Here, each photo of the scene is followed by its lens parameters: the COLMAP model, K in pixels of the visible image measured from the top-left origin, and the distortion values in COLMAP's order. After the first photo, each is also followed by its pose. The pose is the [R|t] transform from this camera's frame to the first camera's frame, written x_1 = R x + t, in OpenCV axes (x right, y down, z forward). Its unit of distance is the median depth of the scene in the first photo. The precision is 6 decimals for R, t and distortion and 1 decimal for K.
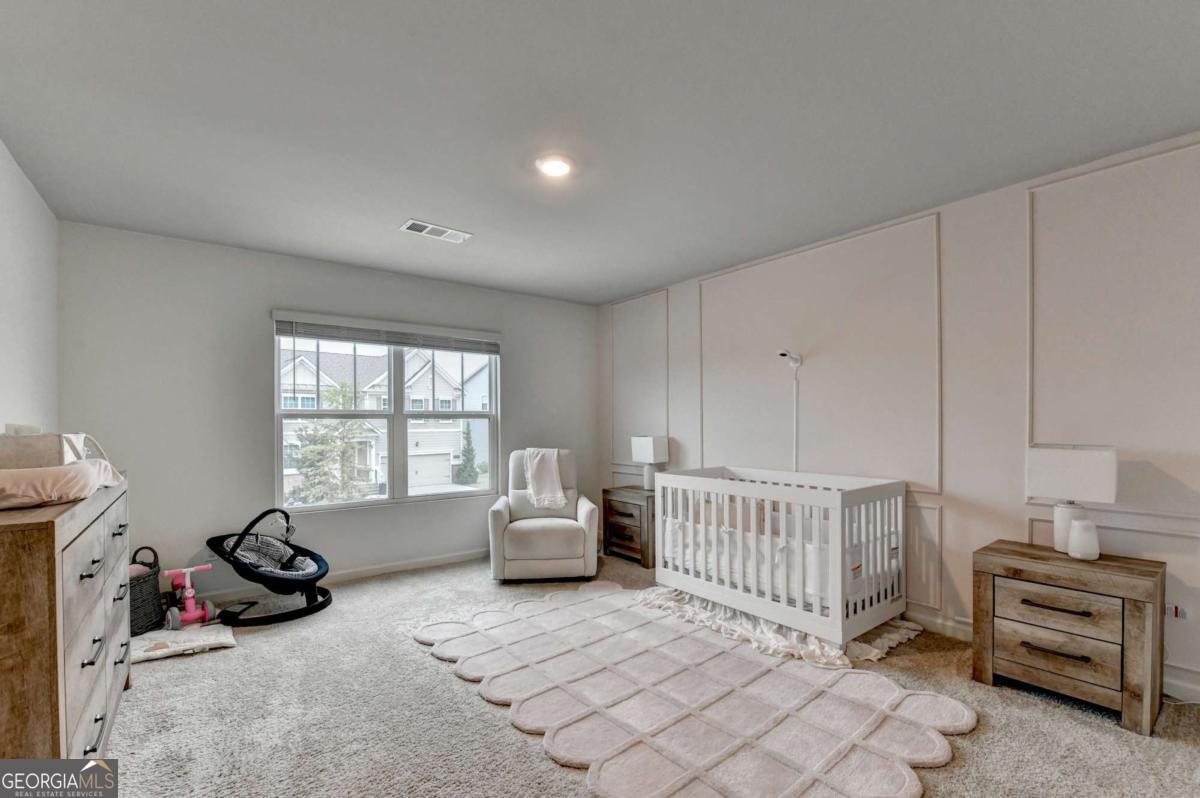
lens RADIAL K [[491.2, 0, 596.1], [0, 491.2, 423.0], [0, 0, 1]] dist [-0.000003, -0.000108]
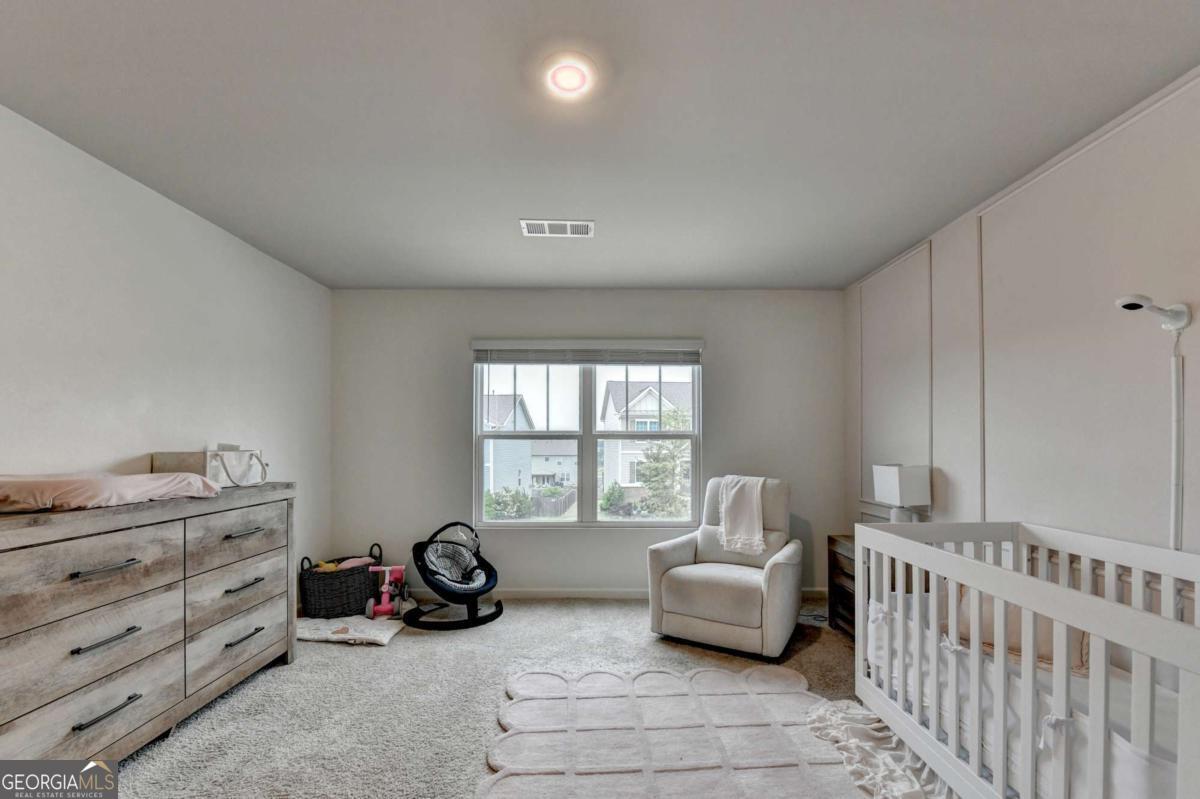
lens RADIAL K [[491.1, 0, 602.2], [0, 491.1, 441.3], [0, 0, 1]] dist [-0.001931, -0.000542]
pose [[0.812607, 0.001235, -0.582811, 0.212546], [-0.005084, 0.999975, -0.004970, -0.000393], [0.582790, 0.007001, 0.812592, 0.272170]]
